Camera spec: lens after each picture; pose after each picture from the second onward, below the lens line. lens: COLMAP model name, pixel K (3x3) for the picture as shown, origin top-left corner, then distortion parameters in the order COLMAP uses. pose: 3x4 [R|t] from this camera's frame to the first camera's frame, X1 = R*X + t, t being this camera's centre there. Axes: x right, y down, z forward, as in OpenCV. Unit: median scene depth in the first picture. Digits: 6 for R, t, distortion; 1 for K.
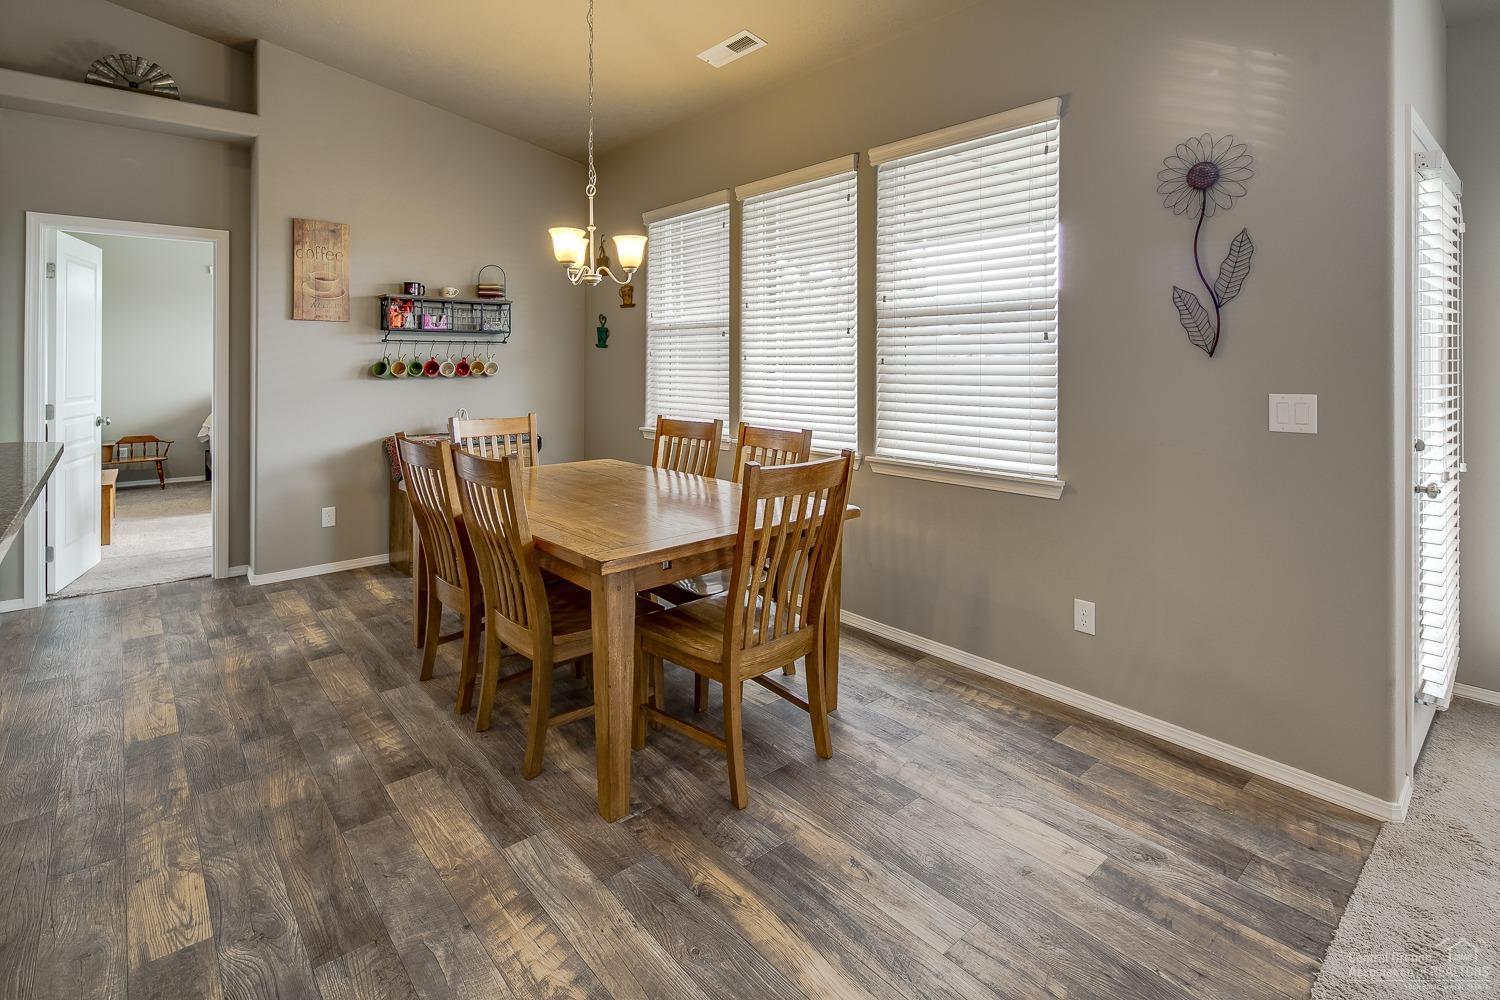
lens RADIAL K [[728.6, 0, 757.4], [0, 728.6, 364.7], [0, 0, 1]] dist [-0.004724, -0.001521]
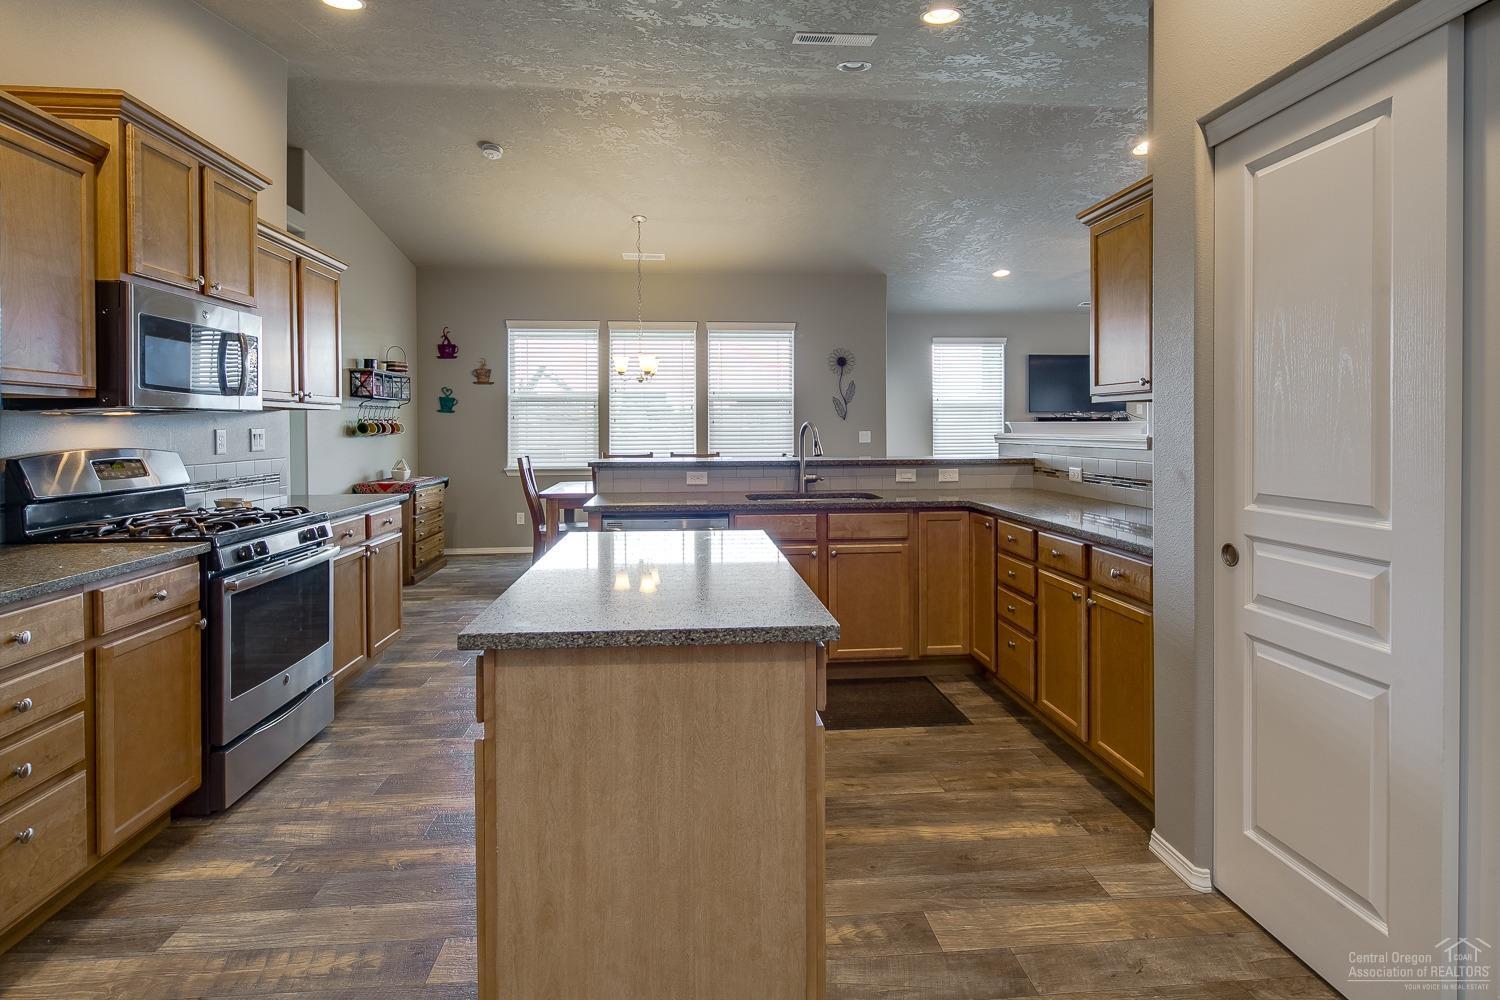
lens RADIAL K [[728.6, 0, 739.4], [0, 728.6, 418.3], [0, 0, 1]] dist [-0.004724, -0.001521]
pose [[0.599640, 0.004674, 0.800256, -0.766354], [0.006336, 0.999924, -0.010588, 0.003904], [-0.800245, 0.011420, 0.599564, -0.181499]]
